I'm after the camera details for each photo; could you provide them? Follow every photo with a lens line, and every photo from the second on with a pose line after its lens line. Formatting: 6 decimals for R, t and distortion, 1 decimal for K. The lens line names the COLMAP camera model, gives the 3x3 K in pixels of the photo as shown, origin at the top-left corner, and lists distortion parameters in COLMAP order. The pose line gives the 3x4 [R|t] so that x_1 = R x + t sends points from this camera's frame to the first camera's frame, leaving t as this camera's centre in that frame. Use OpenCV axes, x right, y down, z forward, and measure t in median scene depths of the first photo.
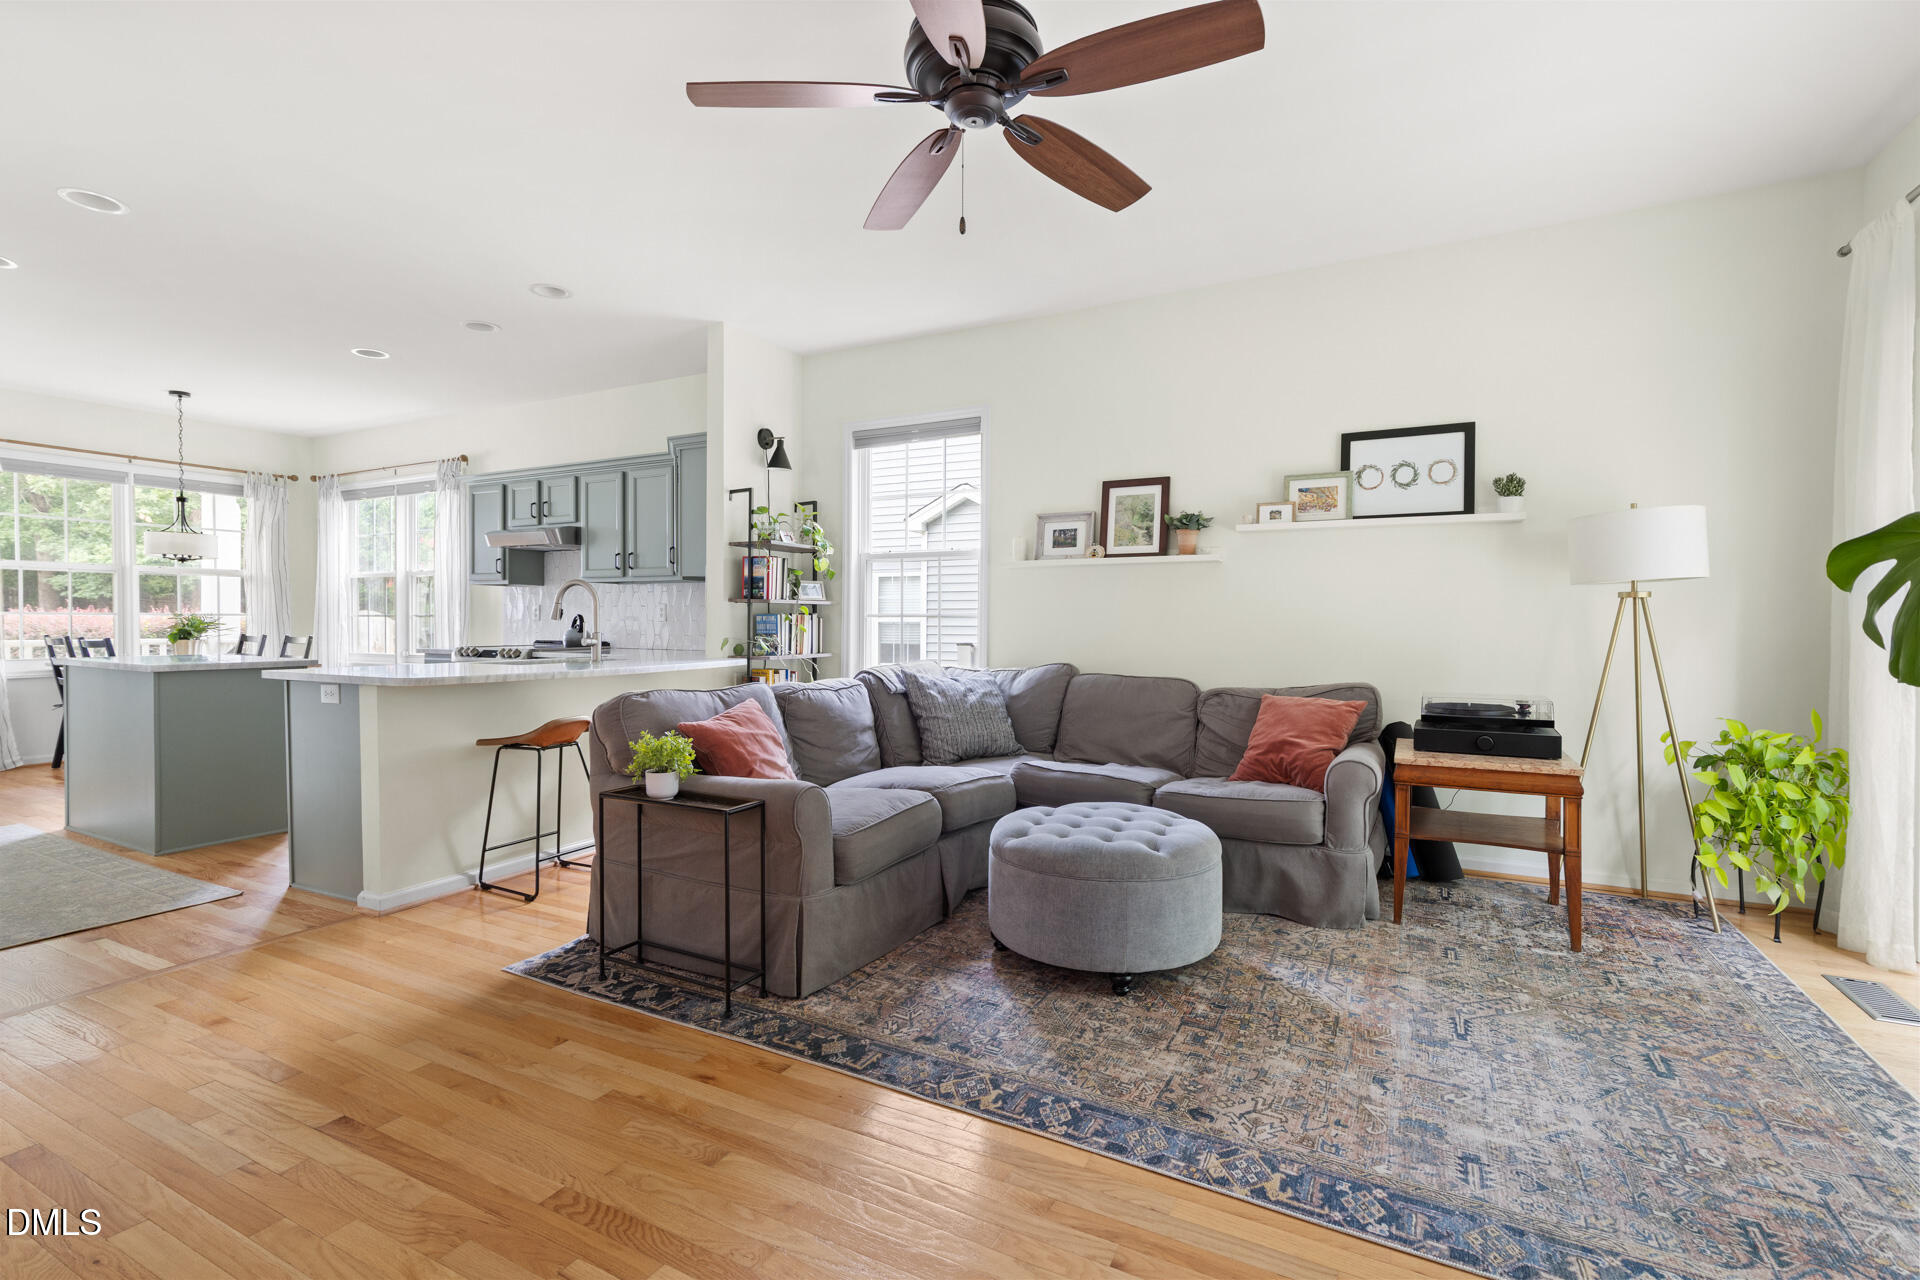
lens RADIAL K [[859.6, 0, 966.0], [0, 859.6, 638.4], [0, 0, 1]] dist [0.007936, -0.000466]
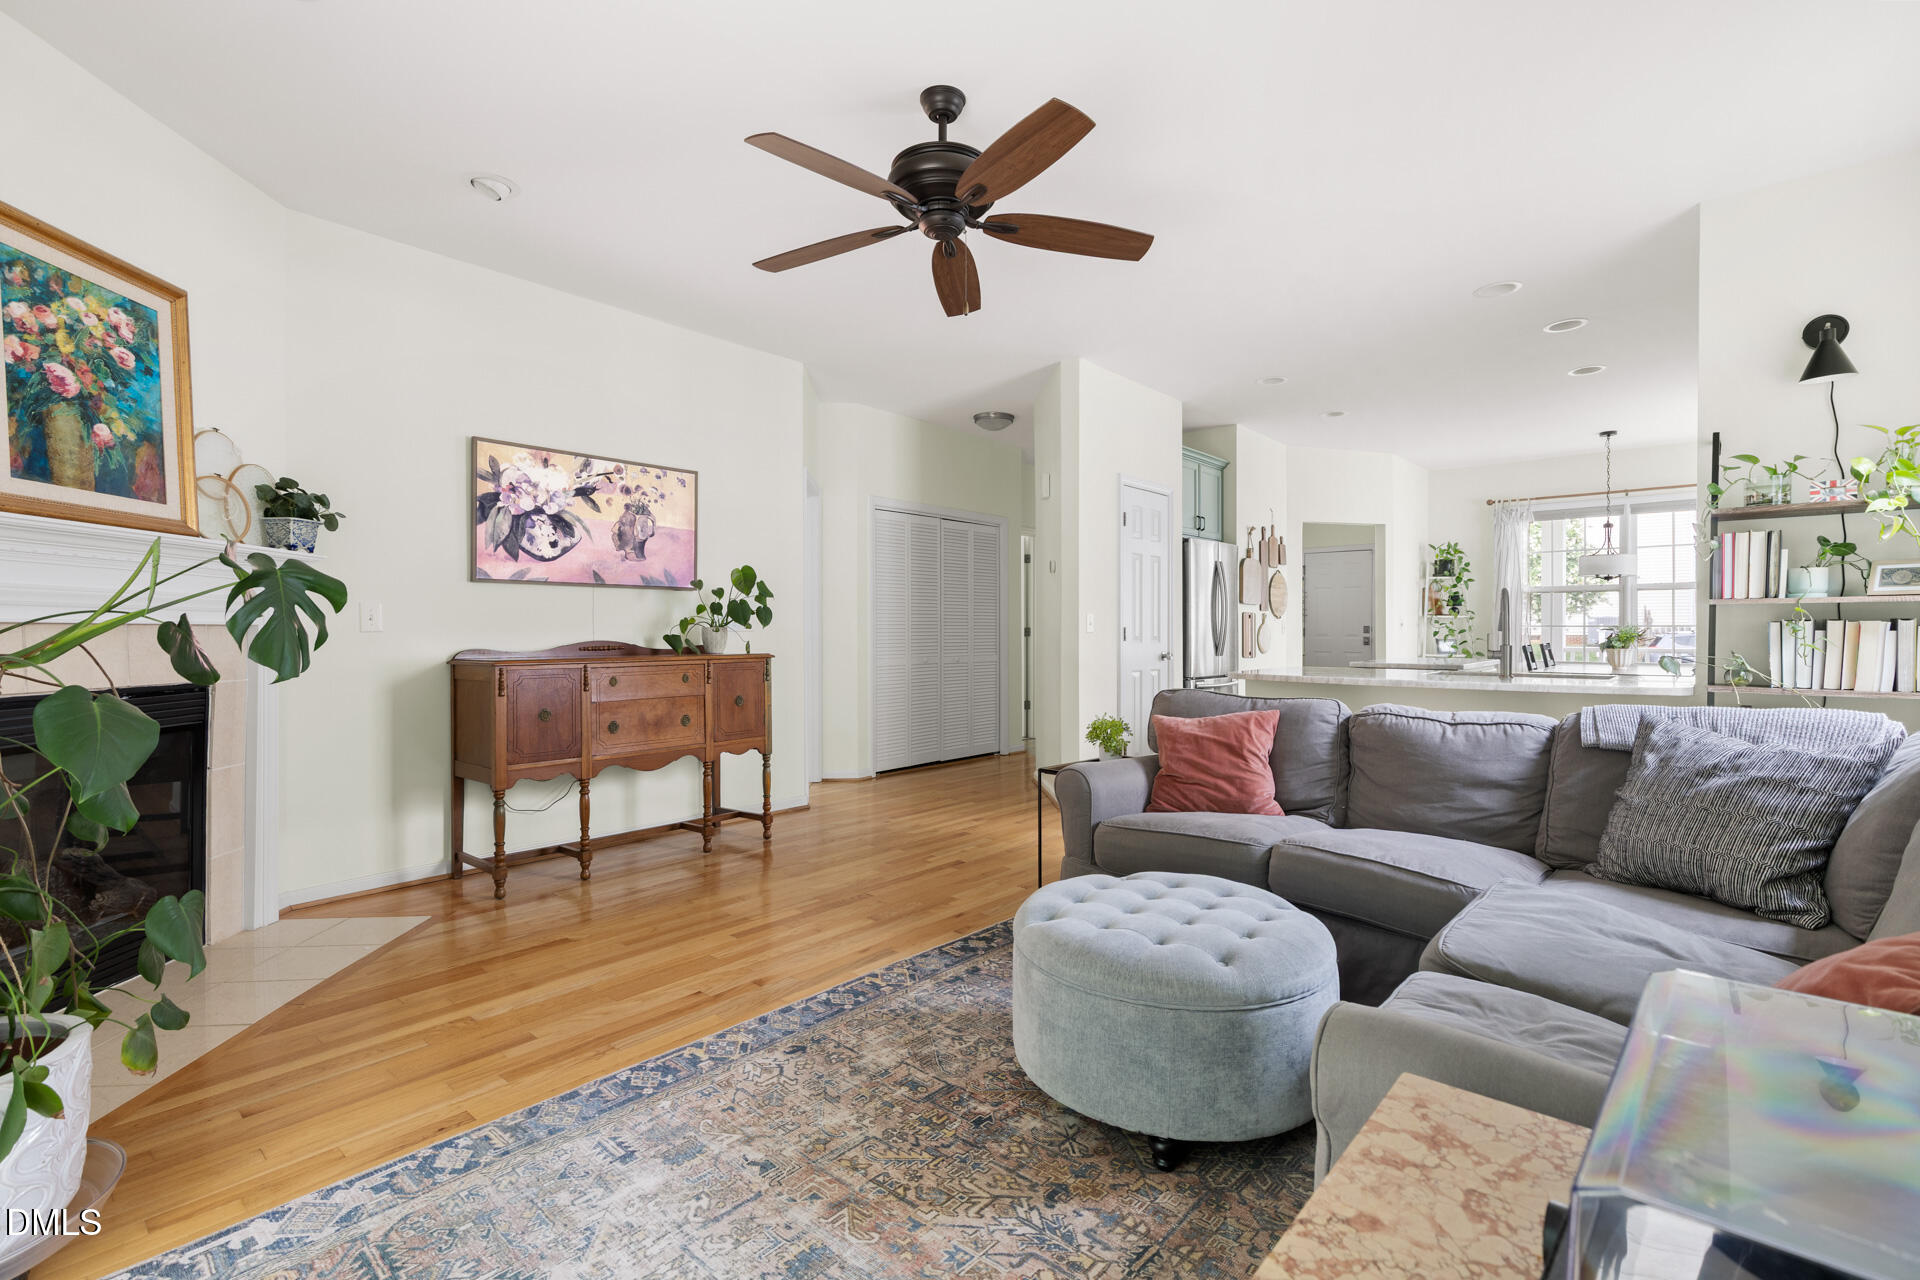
lens RADIAL K [[859.6, 0, 960.0], [0, 859.6, 643.0], [0, 0, 1]] dist [0.007936, -0.000466]
pose [[-0.238234, 0.013520, -0.971114, 0.539965], [-0.019604, 0.999632, 0.018727, -0.013762], [0.971010, 0.023499, -0.237881, 0.589485]]
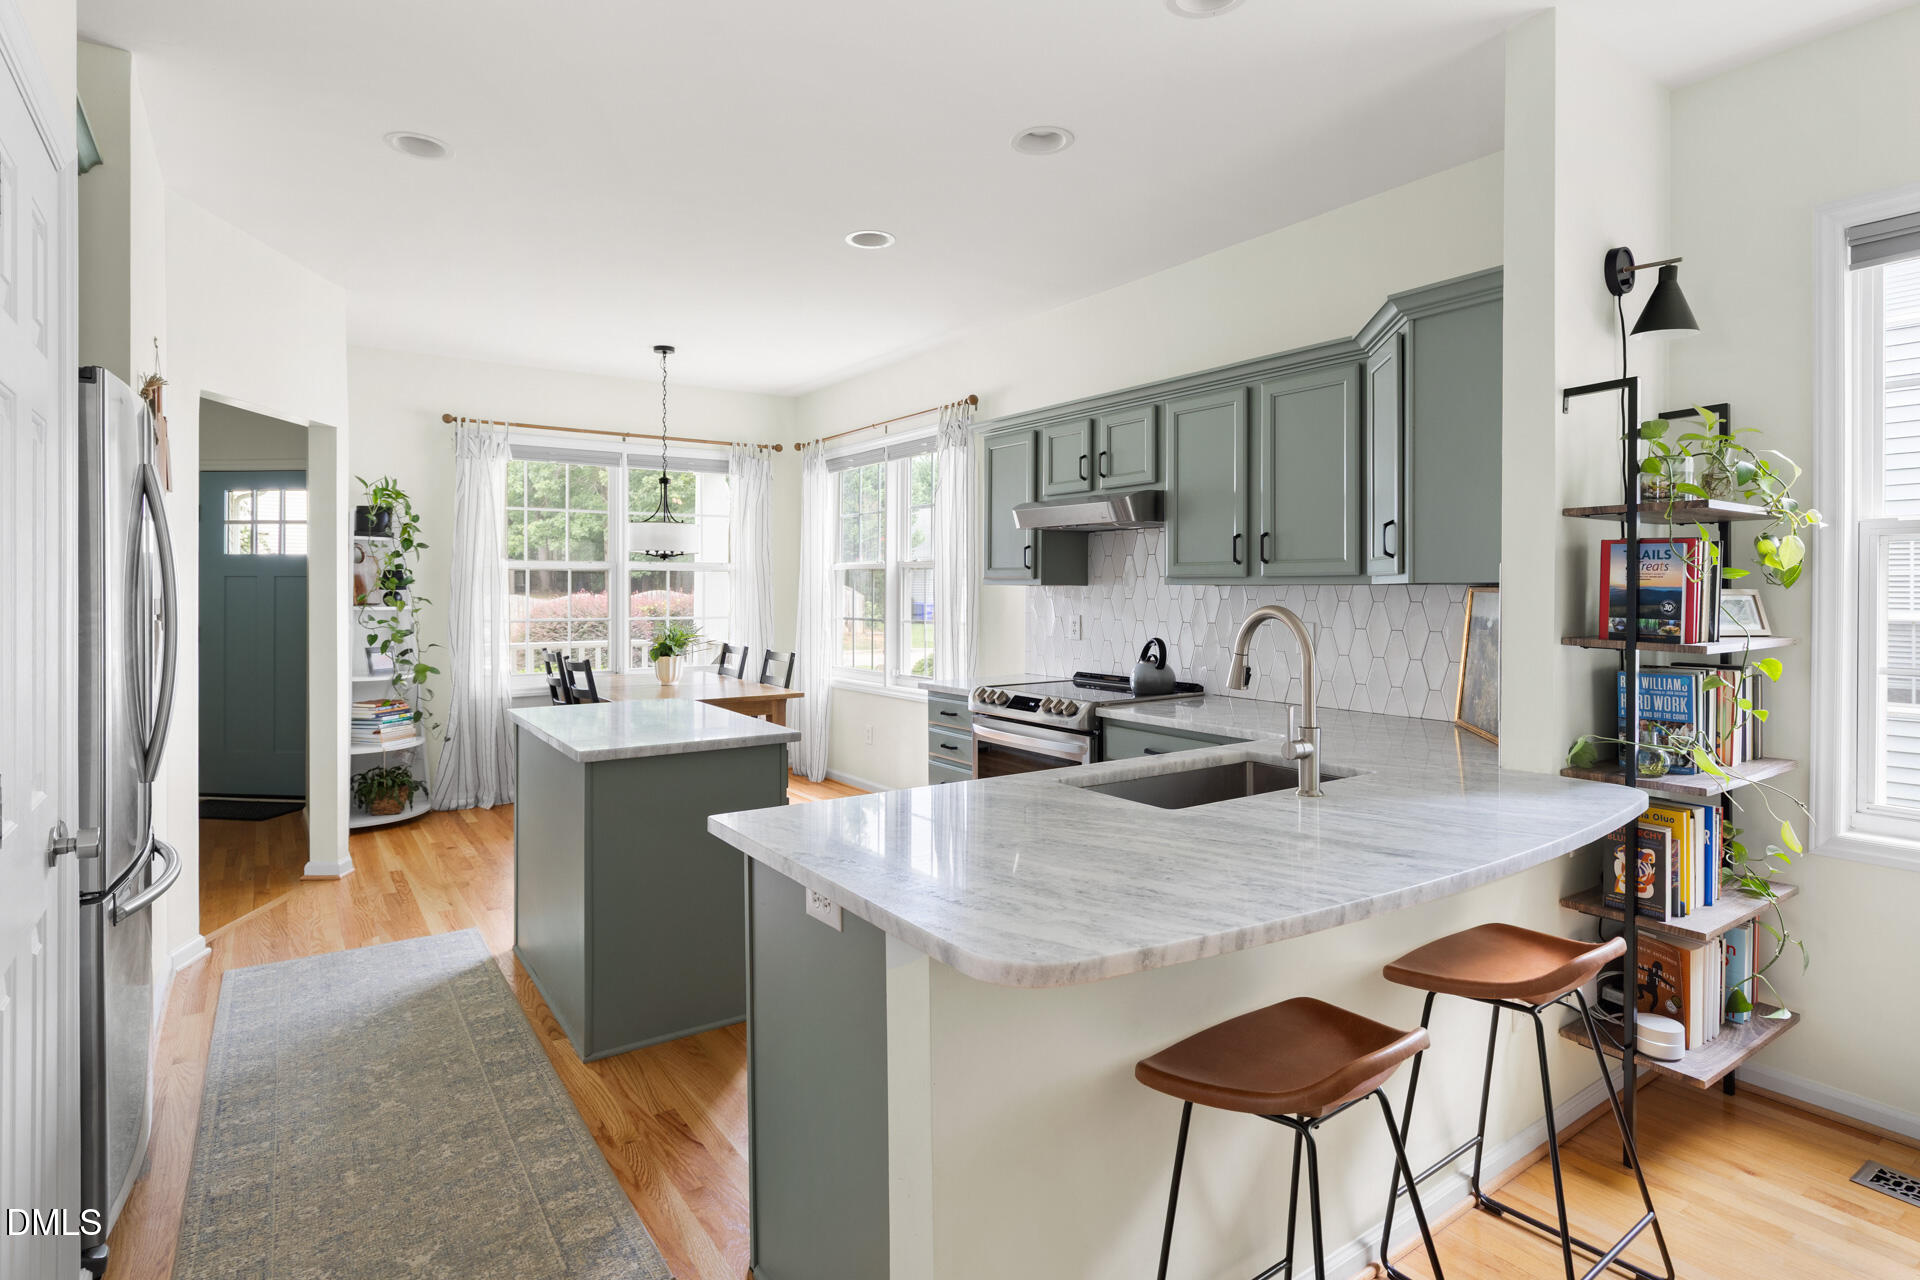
lens RADIAL K [[1000.5, 0, 977.9], [0, 1000.5, 589.1], [0, 0, 1]] dist [0.010647, -0.000198]
pose [[0.892362, -0.004668, -0.451296, -0.307004], [-0.004325, 0.999812, -0.018893, -0.059237], [0.451300, 0.018811, 0.892174, 0.407055]]
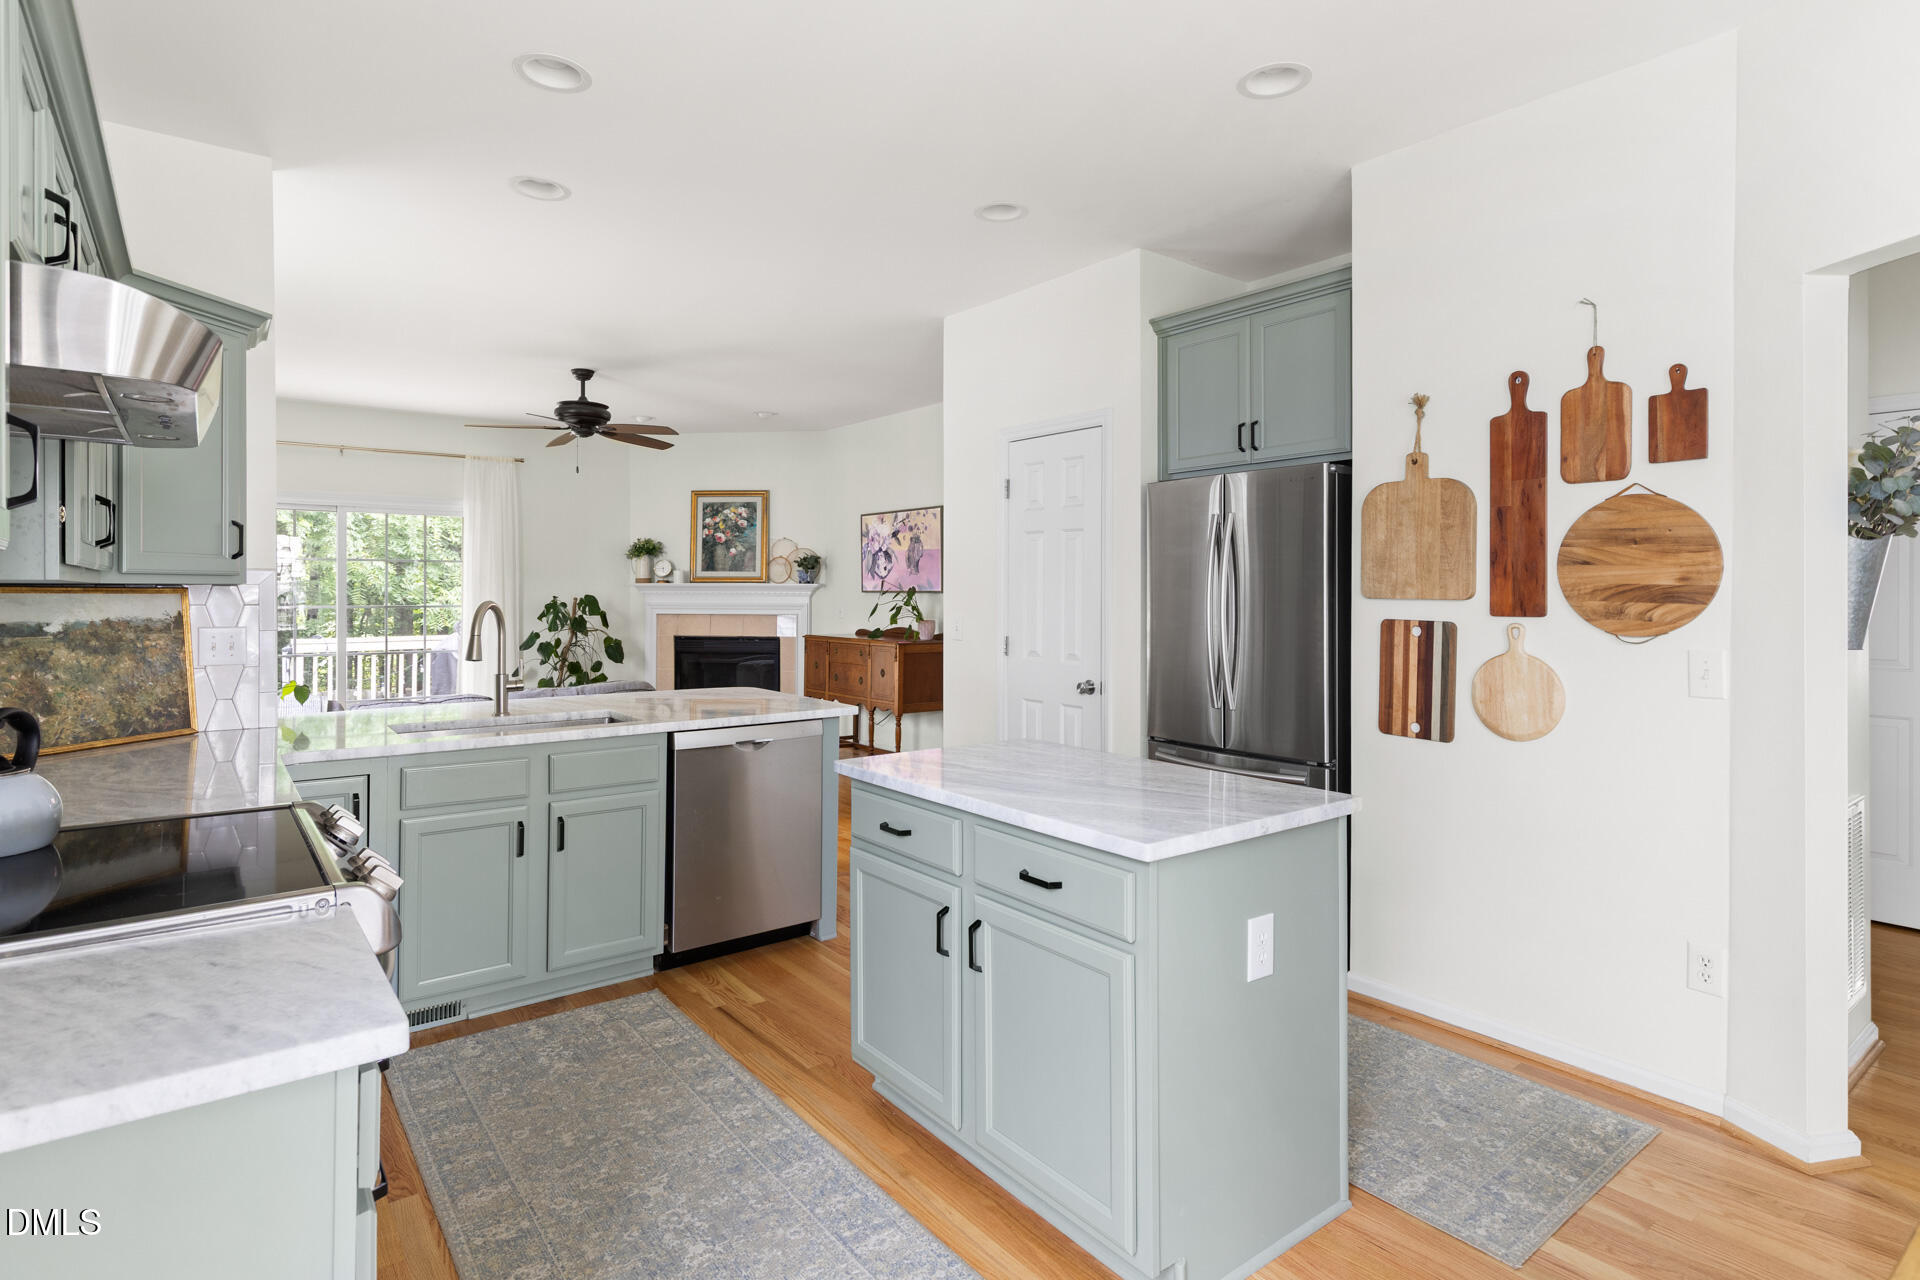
lens RADIAL K [[1000.5, 0, 957.8], [0, 1000.5, 589.2], [0, 0, 1]] dist [0.010647, -0.000198]
pose [[-0.904580, -0.001920, 0.426300, -1.027521], [0.005293, 0.999862, 0.015736, -0.079466], [-0.426271, 0.016491, -0.904445, 1.452435]]
